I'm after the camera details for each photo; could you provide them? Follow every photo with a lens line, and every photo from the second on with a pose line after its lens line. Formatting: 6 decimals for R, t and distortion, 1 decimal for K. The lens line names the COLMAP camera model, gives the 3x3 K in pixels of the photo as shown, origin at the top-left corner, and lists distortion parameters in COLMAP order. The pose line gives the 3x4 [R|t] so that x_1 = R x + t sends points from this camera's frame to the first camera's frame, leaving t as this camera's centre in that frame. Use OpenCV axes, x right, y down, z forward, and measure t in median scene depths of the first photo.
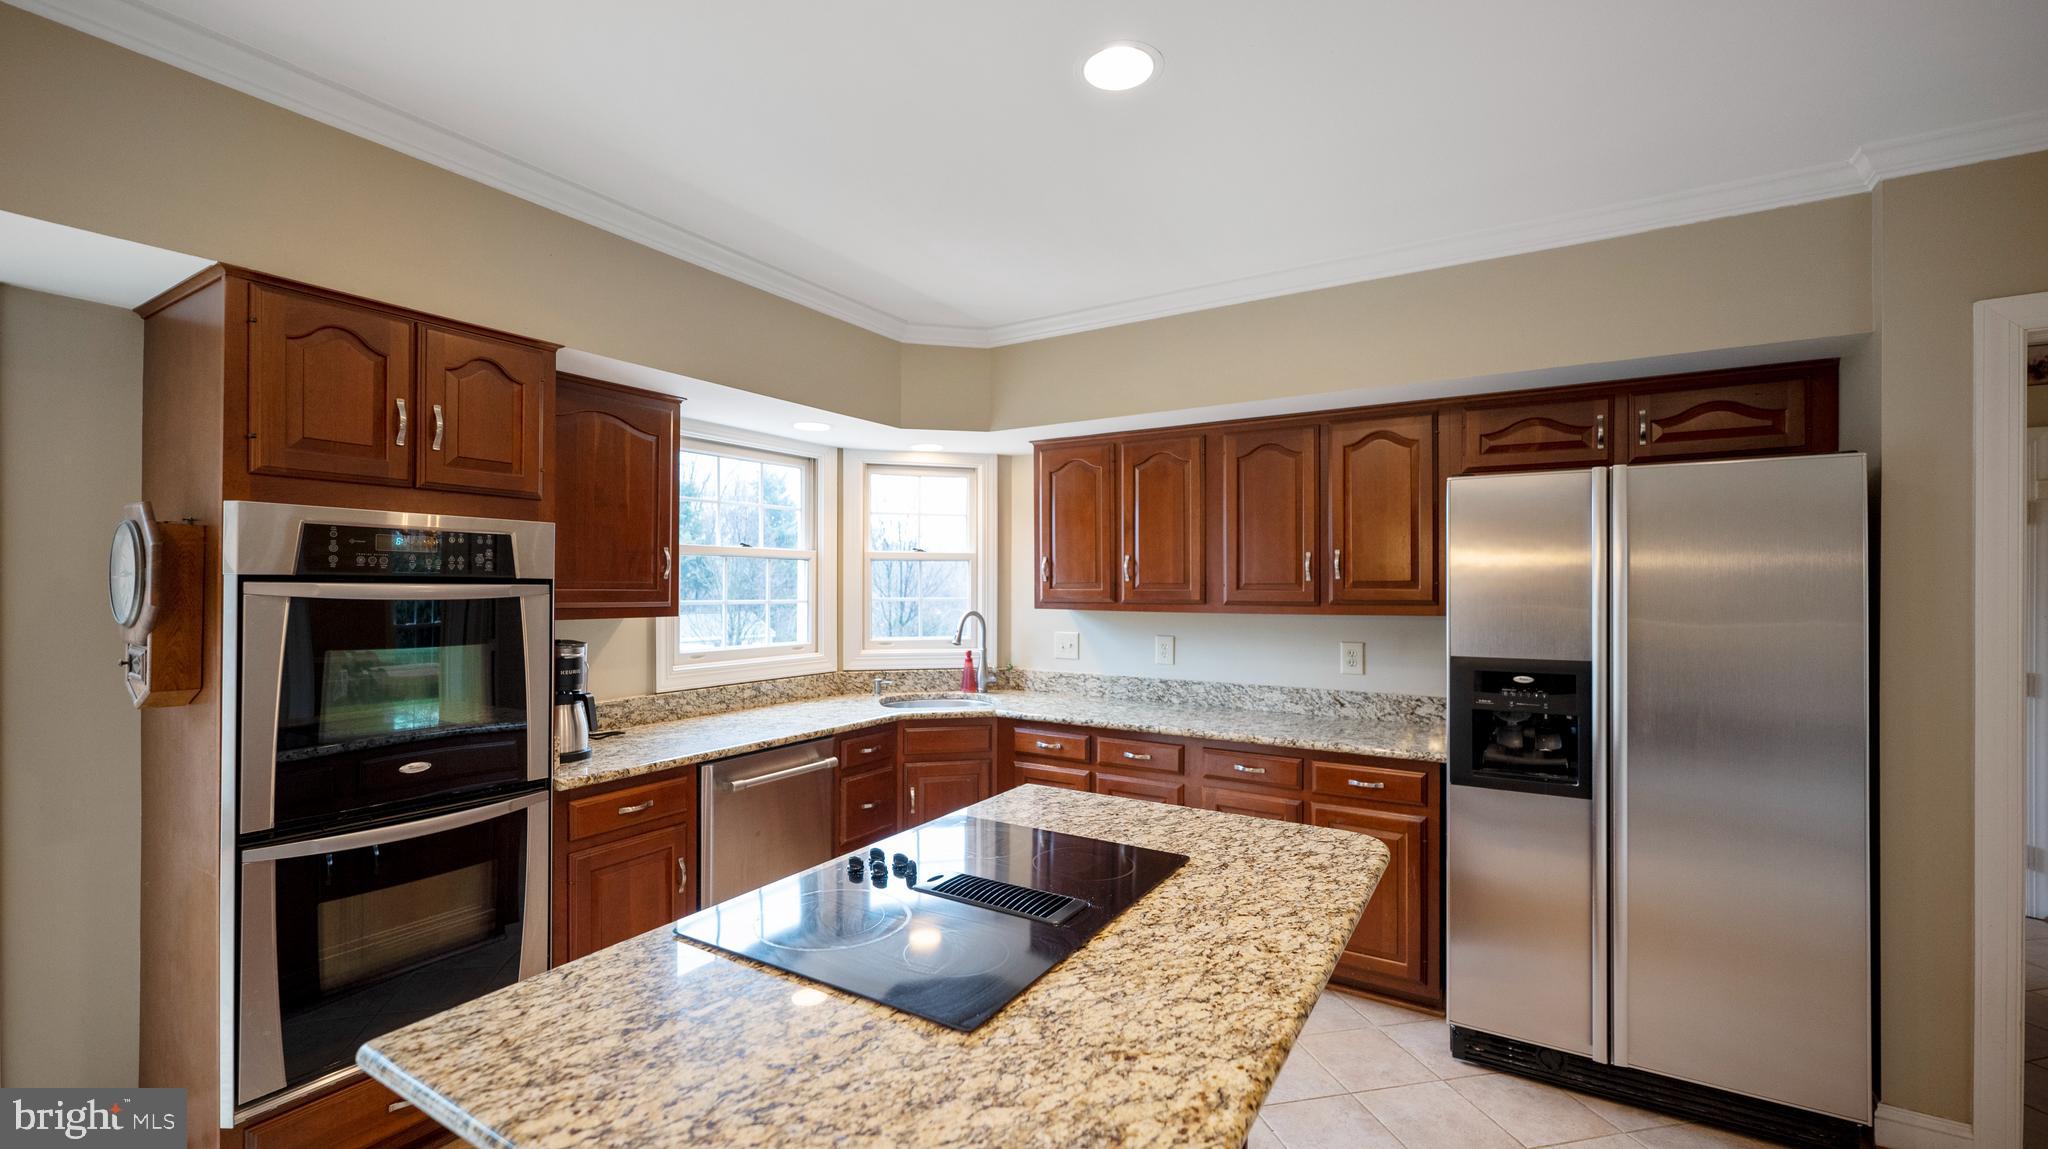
lens RADIAL K [[848.2, 0, 1022.6], [0, 848.2, 581.4], [0, 0, 1]] dist [0.000036, -0.000103]
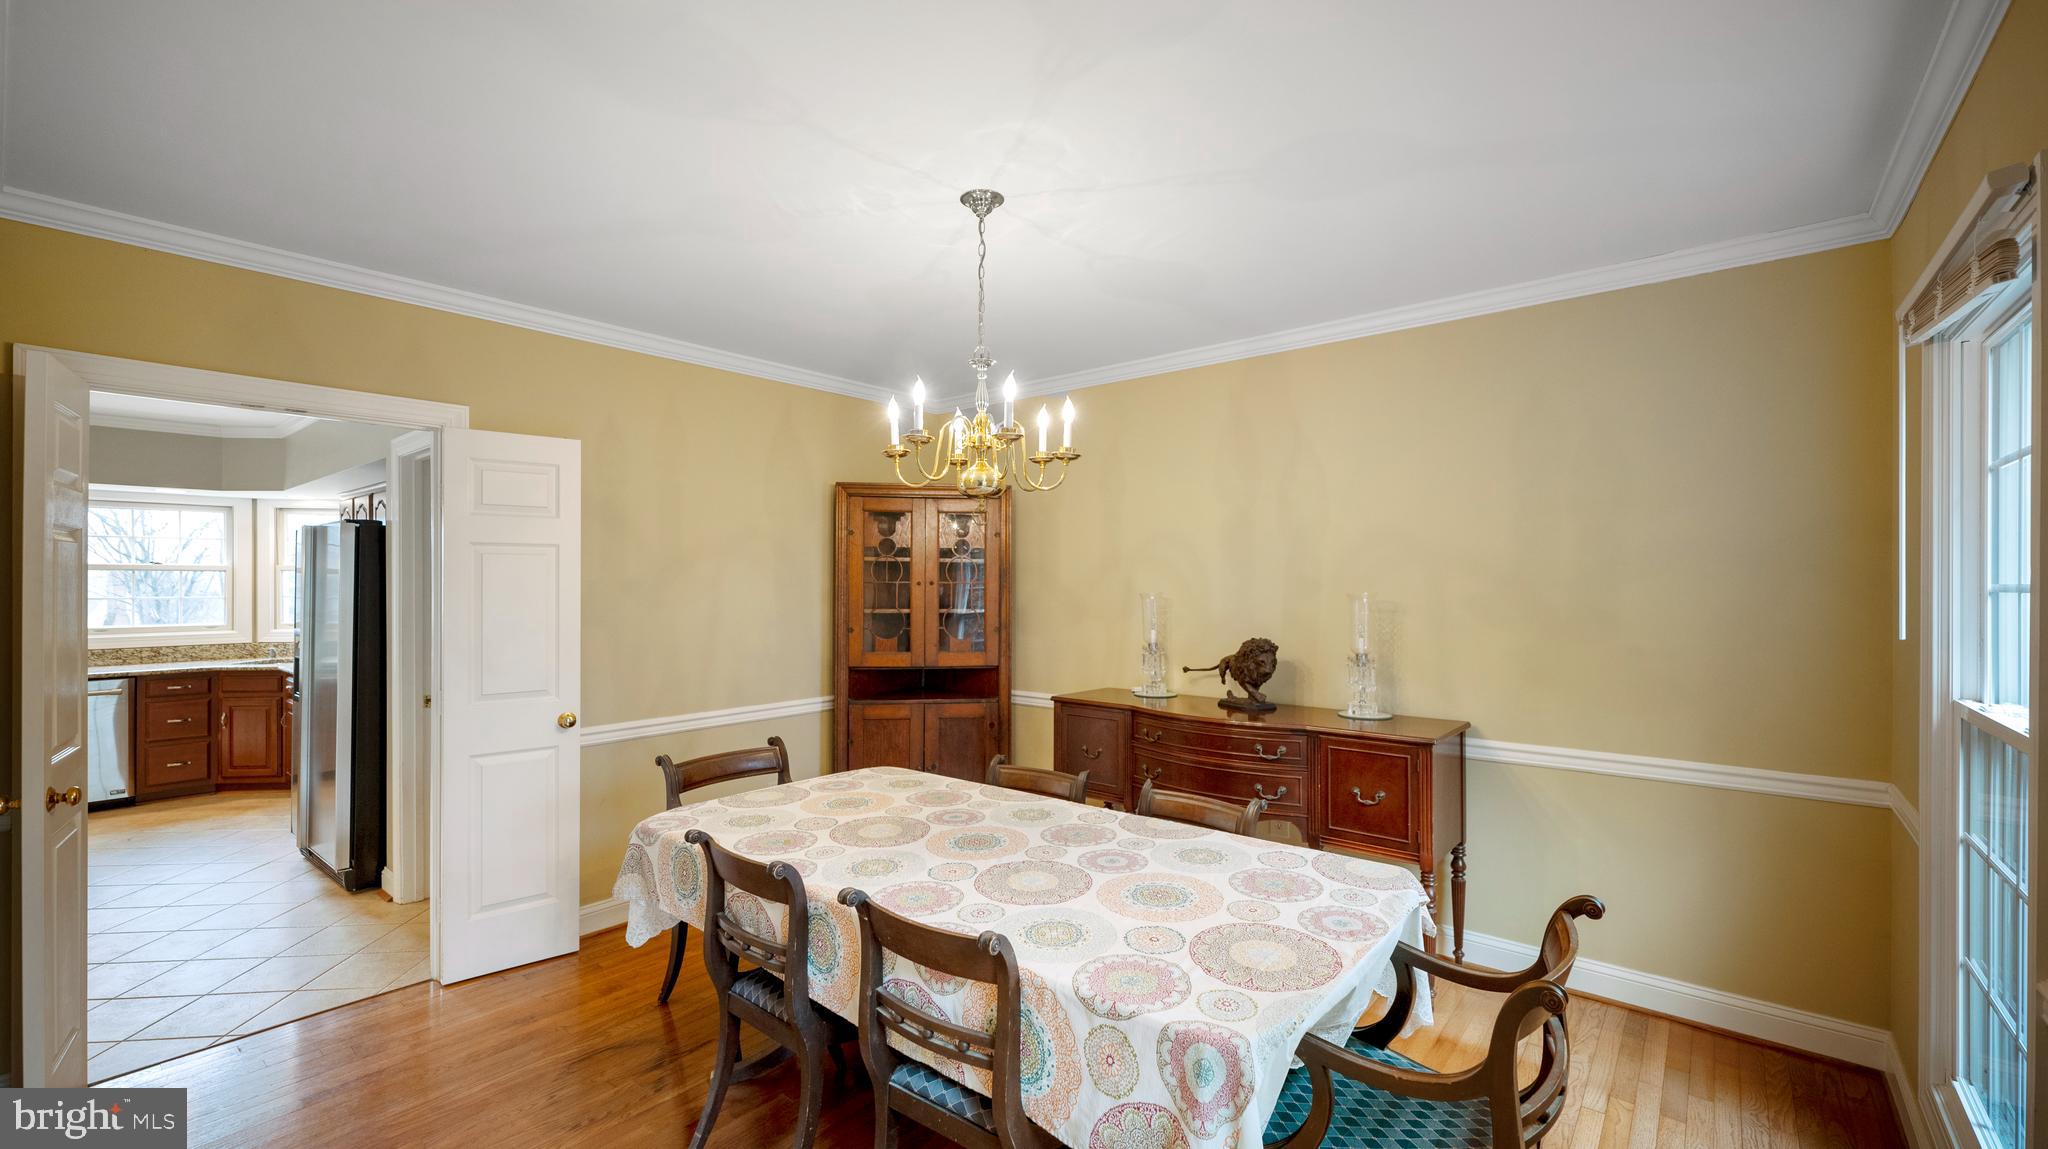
lens RADIAL K [[848.2, 0, 1025.4], [0, 848.2, 574.4], [0, 0, 1]] dist [0.000036, -0.000103]
pose [[0.990415, -0.000816, -0.138118, 1.573127], [0.001415, 0.999990, 0.004238, -0.025239], [0.138113, -0.004393, 0.990407, -0.377822]]
